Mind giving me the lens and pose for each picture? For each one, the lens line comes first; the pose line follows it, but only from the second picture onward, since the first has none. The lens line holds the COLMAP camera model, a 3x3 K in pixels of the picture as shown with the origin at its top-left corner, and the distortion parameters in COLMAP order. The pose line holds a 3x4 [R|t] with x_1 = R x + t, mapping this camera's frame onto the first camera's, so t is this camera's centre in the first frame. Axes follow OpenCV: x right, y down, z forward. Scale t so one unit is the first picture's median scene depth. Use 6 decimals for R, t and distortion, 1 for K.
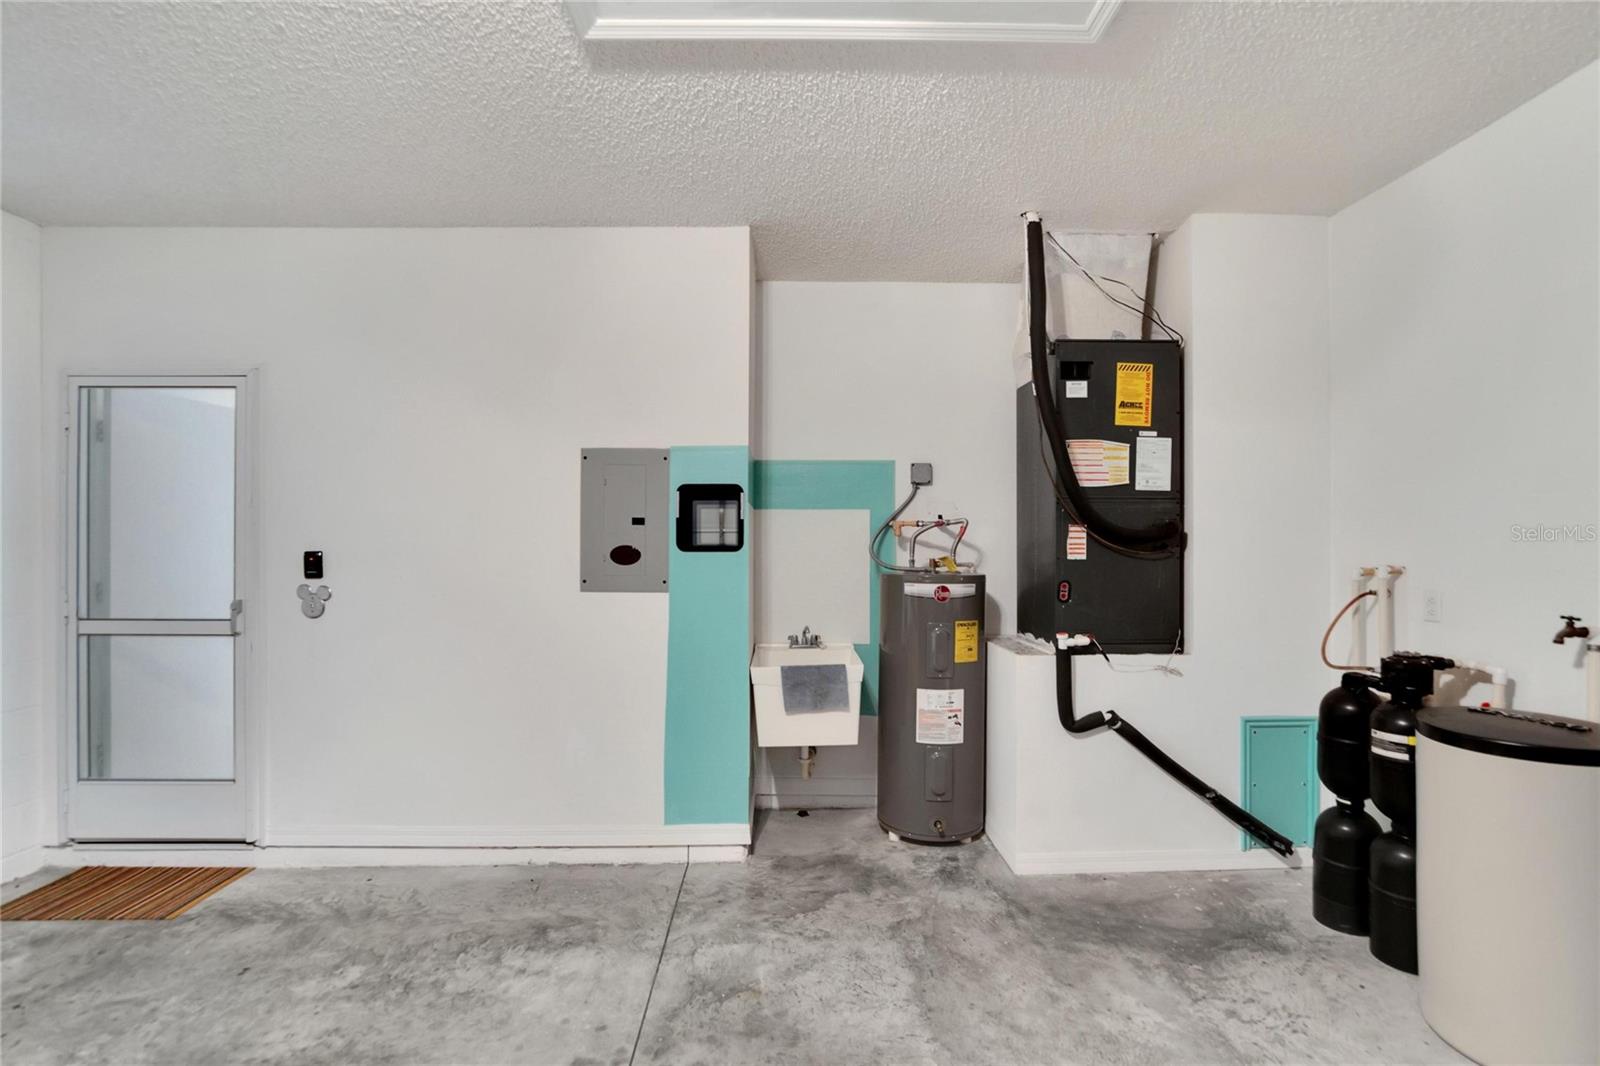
lens RADIAL K [[707.8, 0, 799.0], [0, 707.8, 530.1], [0, 0, 1]] dist [-0.015390, 0.000591]
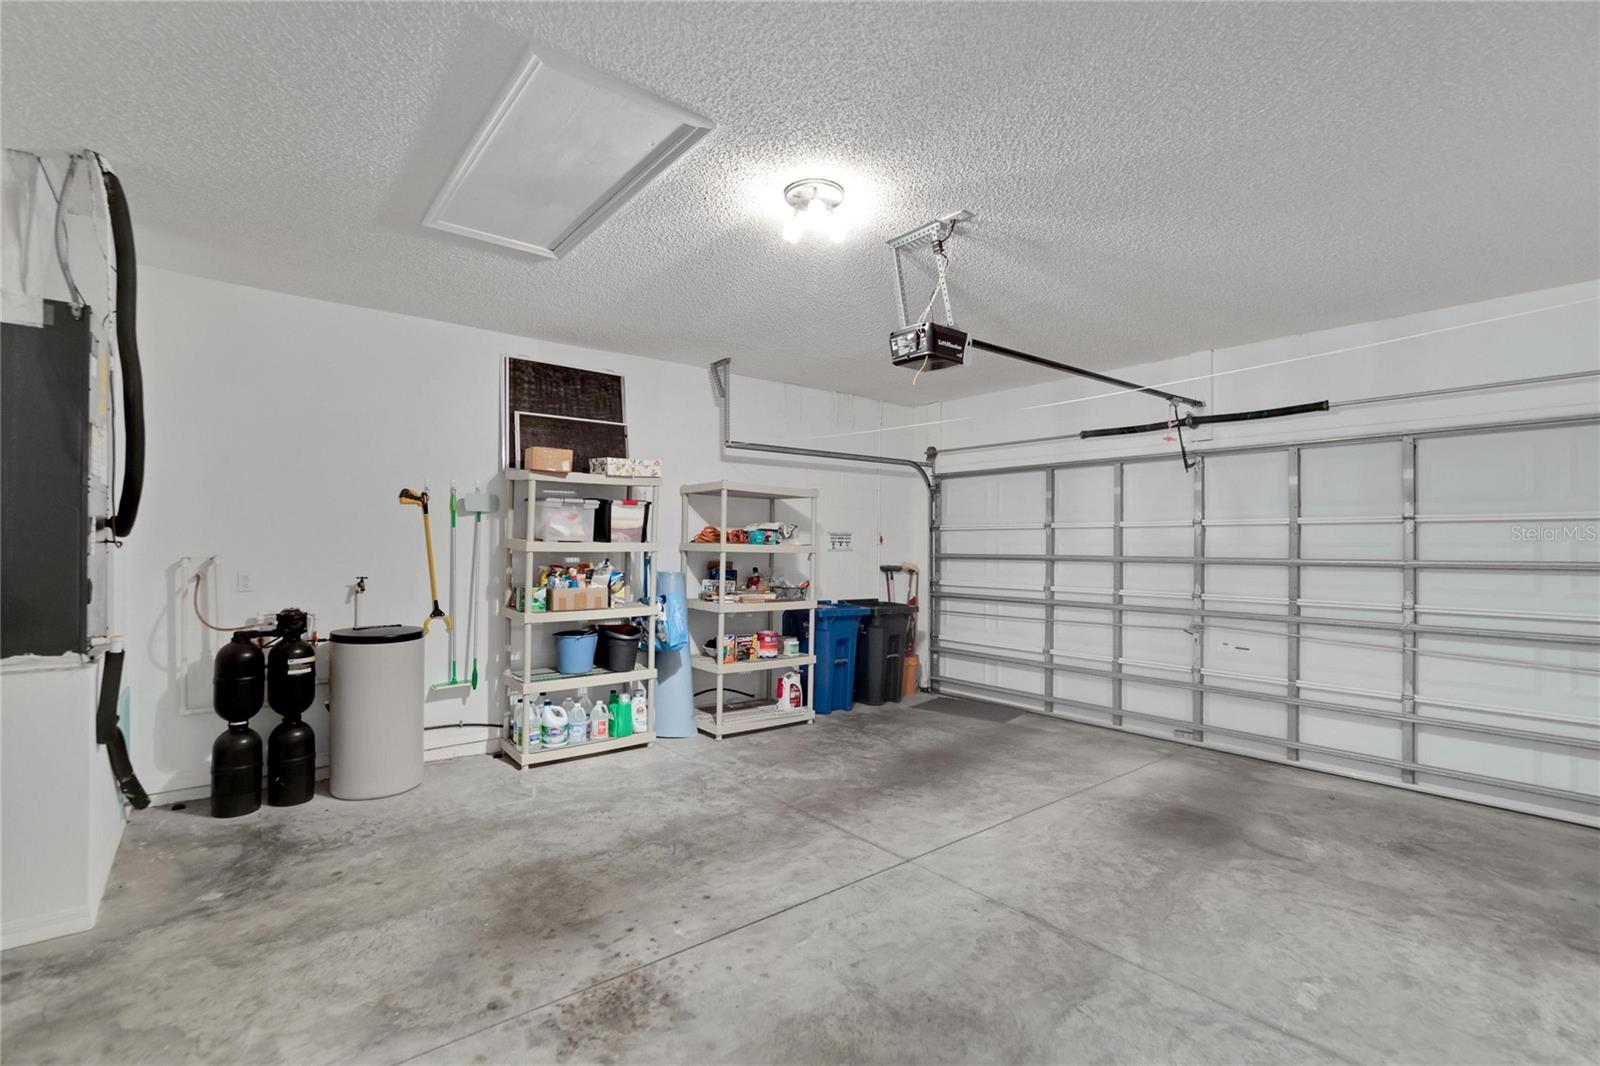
lens RADIAL K [[707.8, 0, 799.0], [0, 707.8, 530.1], [0, 0, 1]] dist [-0.015390, 0.000591]
pose [[-0.617401, 0.016135, 0.786483, -1.064386], [-0.019540, 0.999167, -0.035837, 0.032850], [-0.786406, -0.037493, -0.616571, 1.054137]]
